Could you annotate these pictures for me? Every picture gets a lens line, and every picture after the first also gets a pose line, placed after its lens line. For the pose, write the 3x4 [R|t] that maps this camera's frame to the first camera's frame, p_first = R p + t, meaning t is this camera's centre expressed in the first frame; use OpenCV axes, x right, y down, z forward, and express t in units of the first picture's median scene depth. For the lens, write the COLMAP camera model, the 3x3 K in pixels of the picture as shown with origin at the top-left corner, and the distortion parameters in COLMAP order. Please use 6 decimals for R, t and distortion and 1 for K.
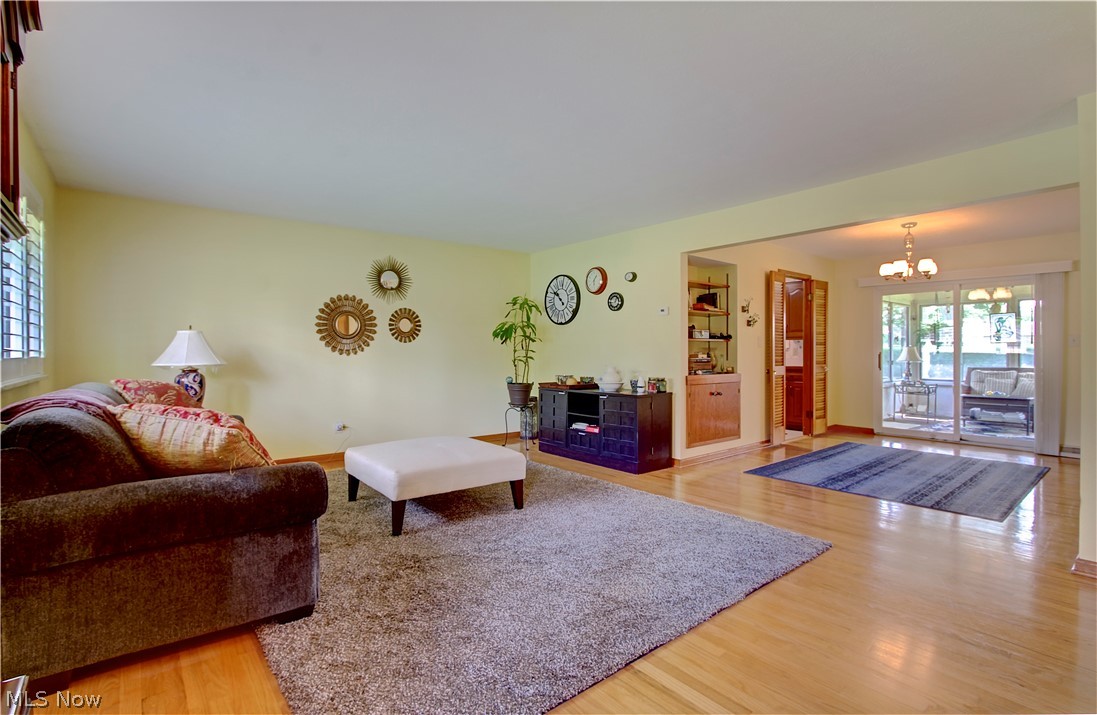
lens RADIAL K [[507.3, 0, 548.5], [0, 507.3, 357.5], [0, 0, 1]] dist [-0.017835, 0.000619]
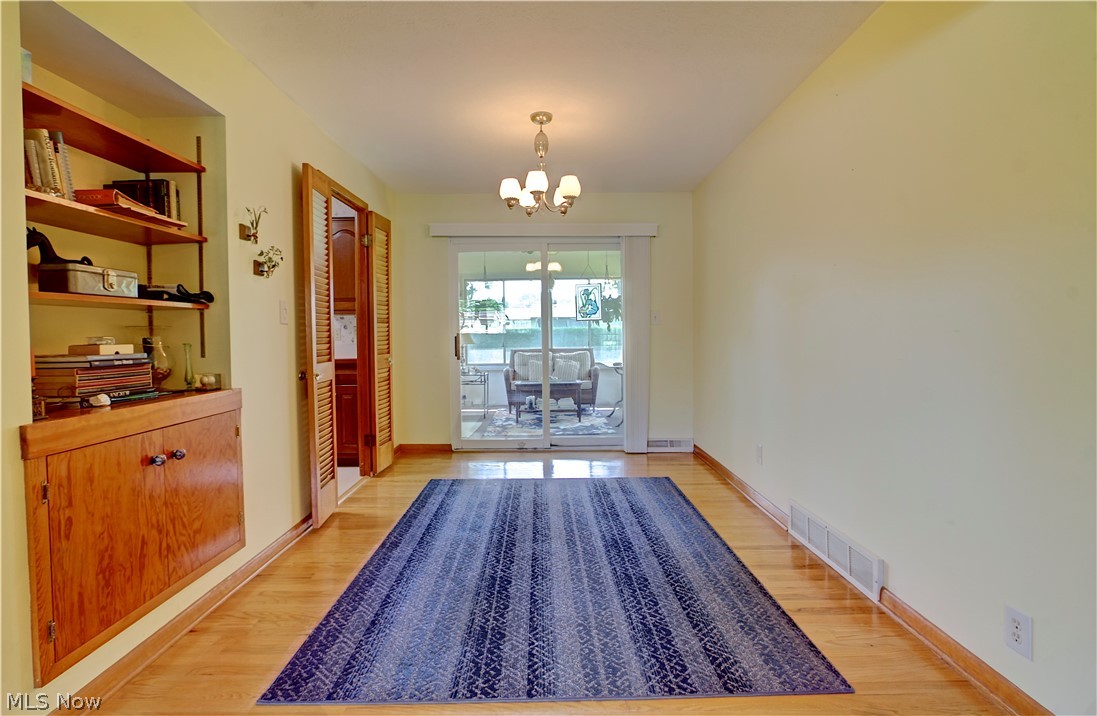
lens RADIAL K [[536.2, 0, 548.0], [0, 536.2, 342.5], [0, 0, 1]] dist [-0.017447, -0.000107]
pose [[0.638516, -0.021841, 0.769298, 0.215554], [0.020603, 0.999724, 0.011282, -0.005373], [-0.769332, 0.008646, 0.638790, 0.553218]]
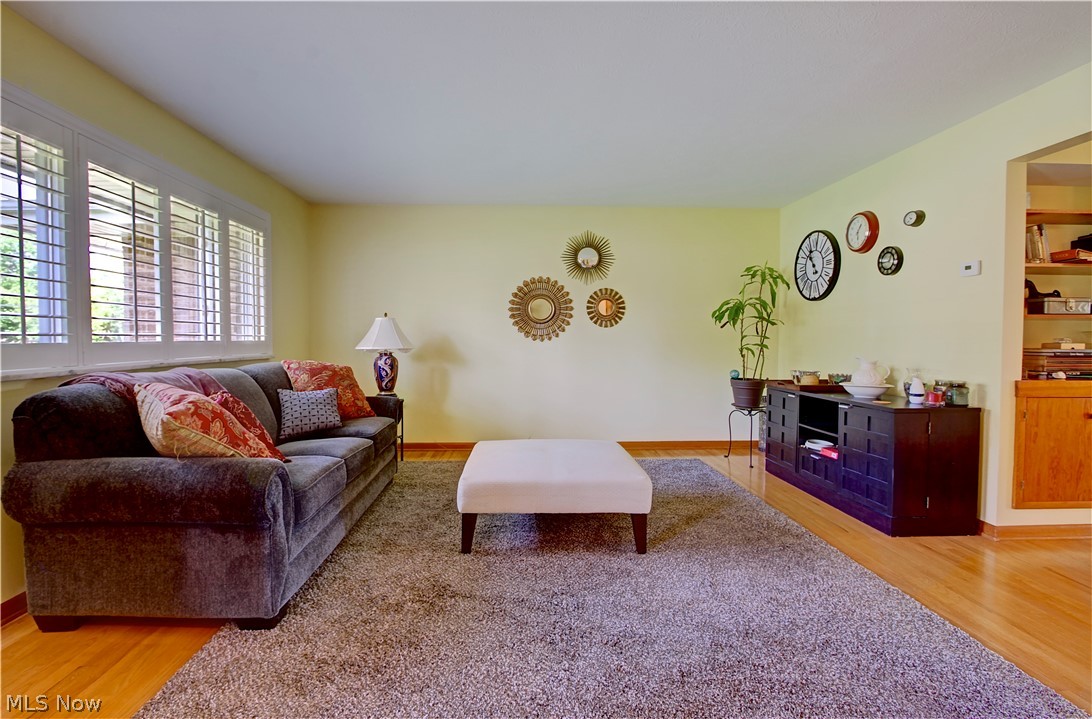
lens RADIAL K [[510.8, 0, 538.9], [0, 510.8, 356.8], [0, 0, 1]] dist [-0.019754, 0.002374]
pose [[0.801730, 0.023583, -0.597221, 0.163565], [-0.009482, 0.999597, 0.026744, -0.000238], [0.597611, -0.015779, 0.801631, 0.214309]]
